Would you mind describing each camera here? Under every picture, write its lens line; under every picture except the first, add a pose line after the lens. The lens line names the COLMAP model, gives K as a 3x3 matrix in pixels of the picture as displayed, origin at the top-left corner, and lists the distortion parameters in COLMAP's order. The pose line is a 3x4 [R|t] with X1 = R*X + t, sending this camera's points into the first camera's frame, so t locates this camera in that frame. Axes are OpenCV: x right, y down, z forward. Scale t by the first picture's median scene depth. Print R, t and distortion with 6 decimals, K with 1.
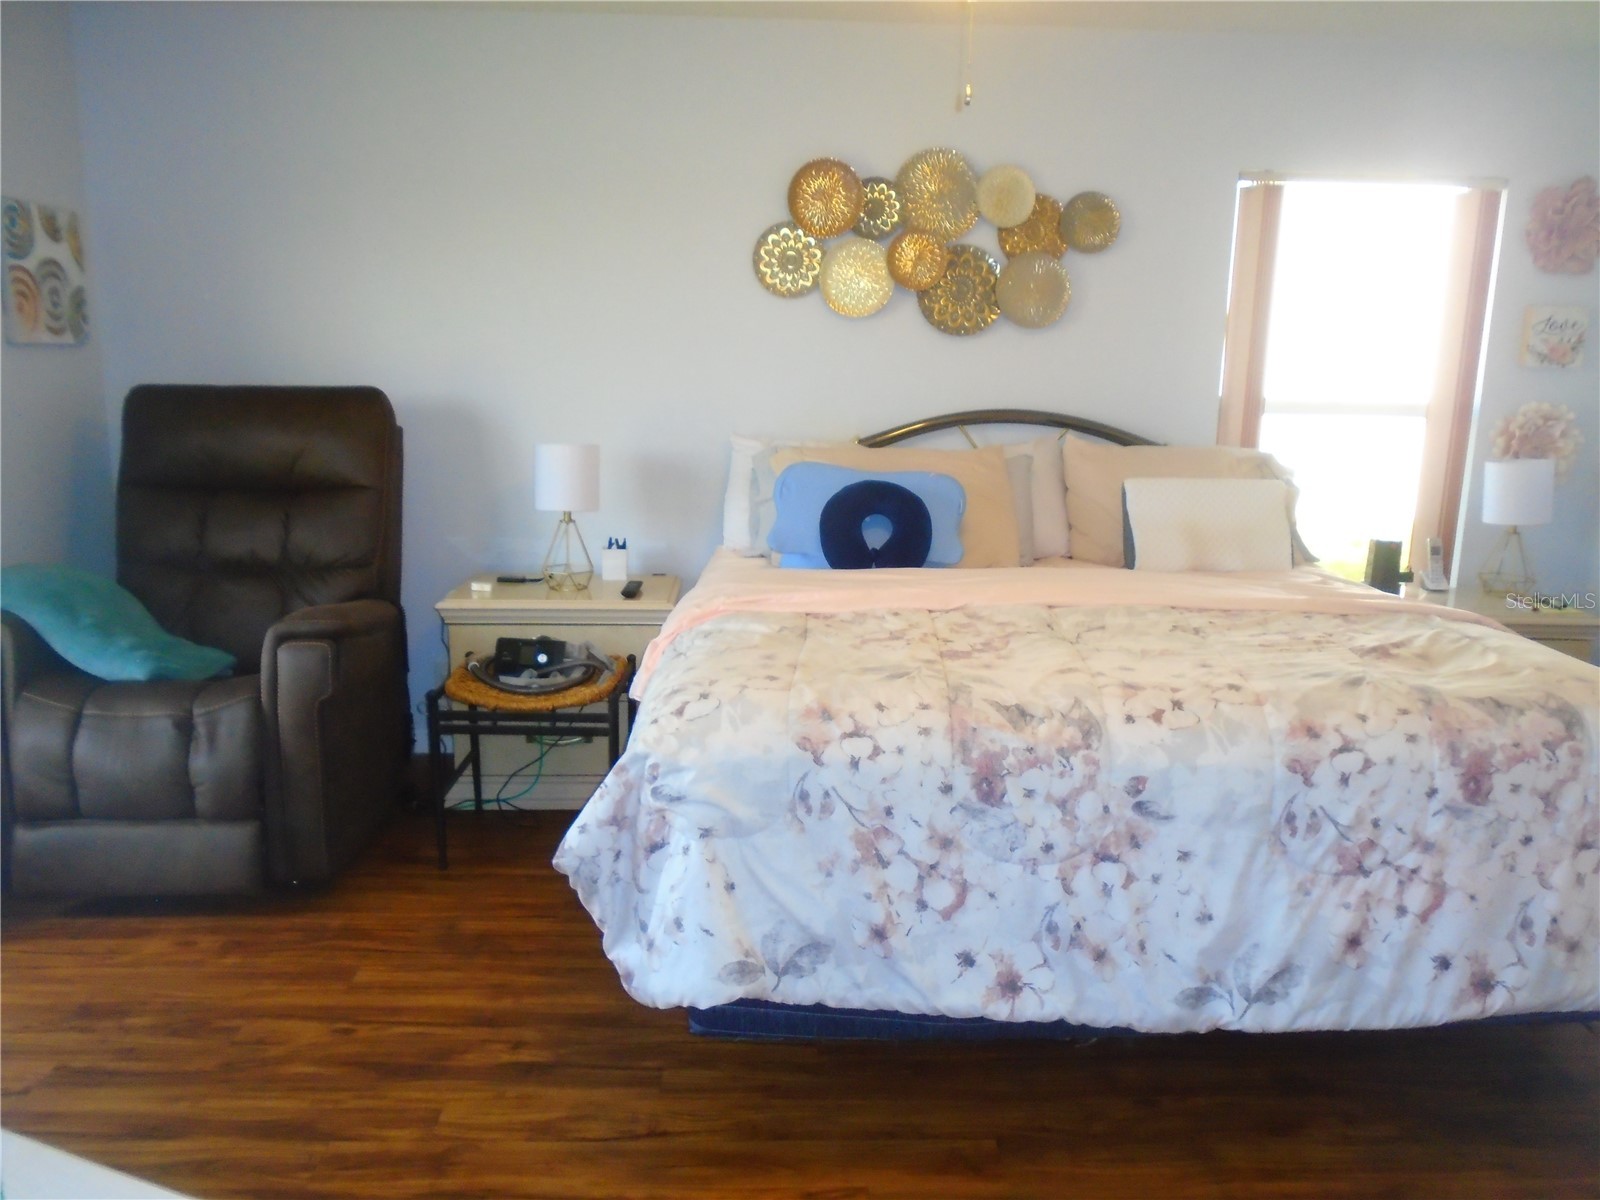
lens RADIAL K [[1217.7, 0, 808.0], [0, 1217.7, 601.6], [0, 0, 1]] dist [-0.032671, 0.013876]
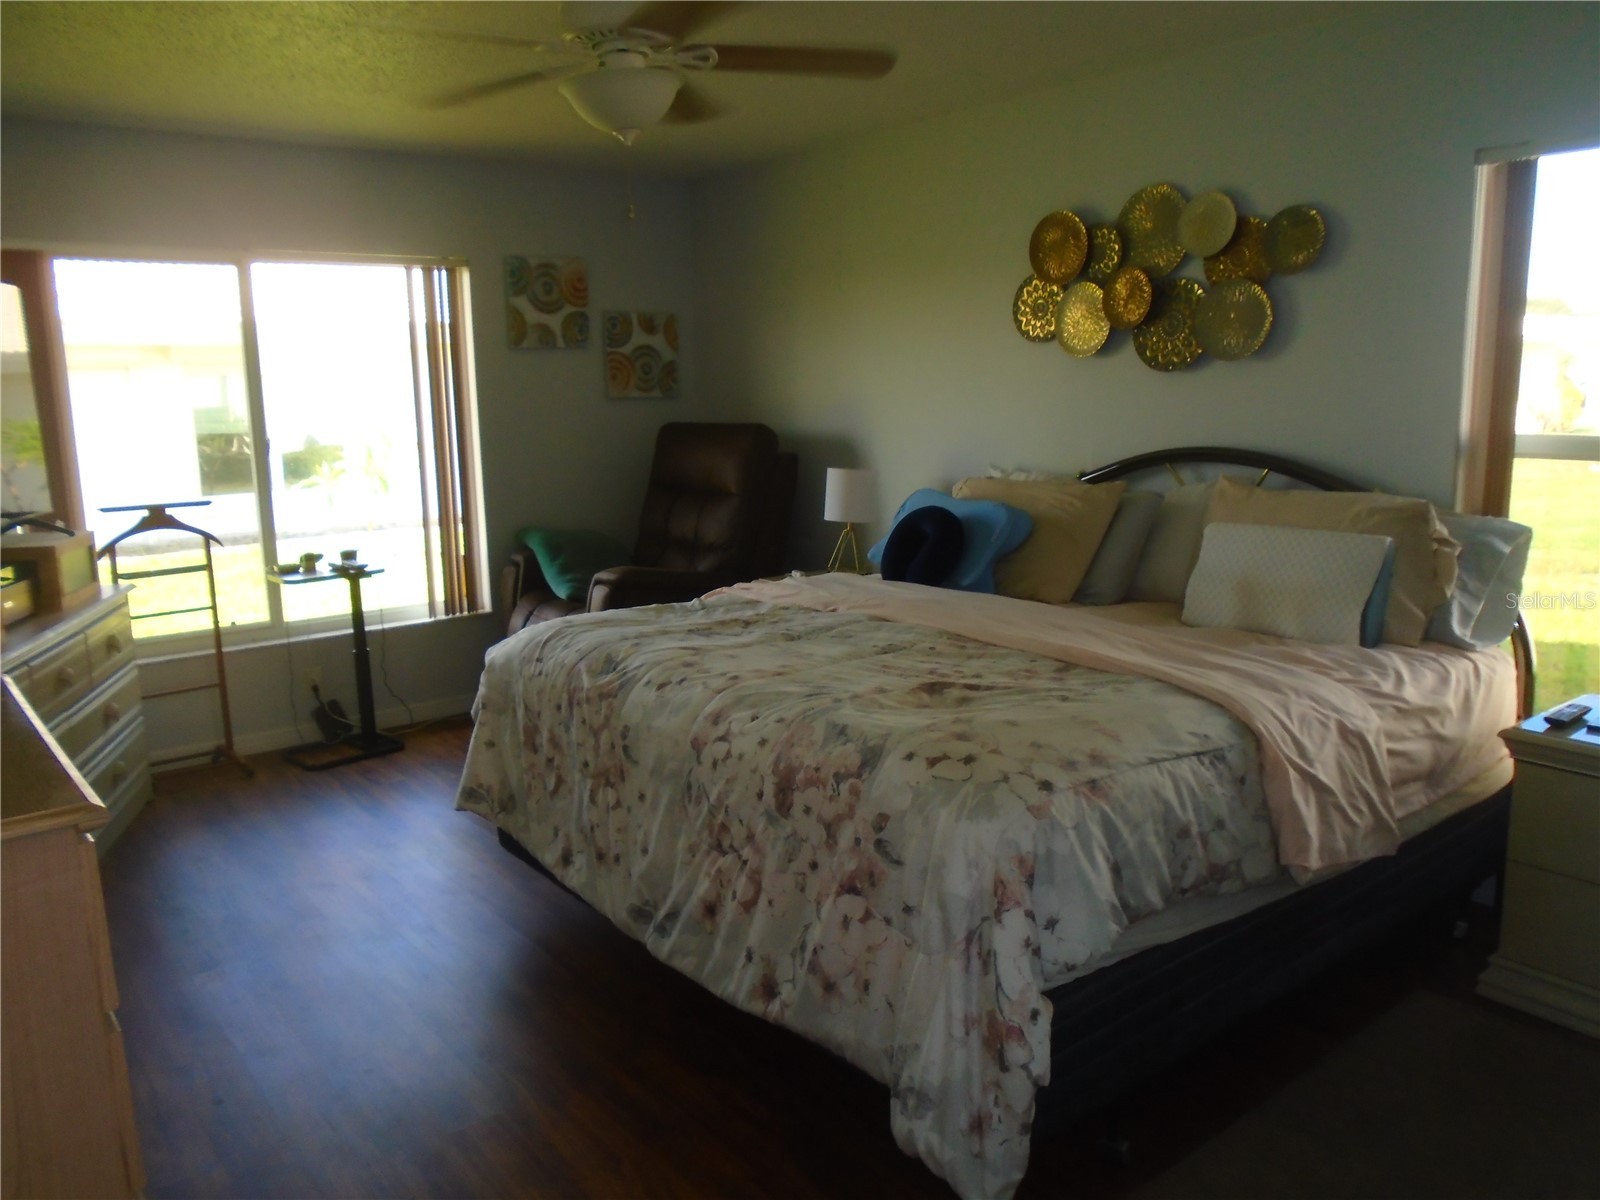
lens RADIAL K [[1217.7, 0, 808.0], [0, 1217.7, 601.6], [0, 0, 1]] dist [-0.032671, 0.013876]
pose [[0.598924, 0.111302, -0.793033, 0.837915], [-0.136770, 0.989961, 0.035648, -0.034195], [0.789040, 0.087112, 0.608134, 0.217728]]
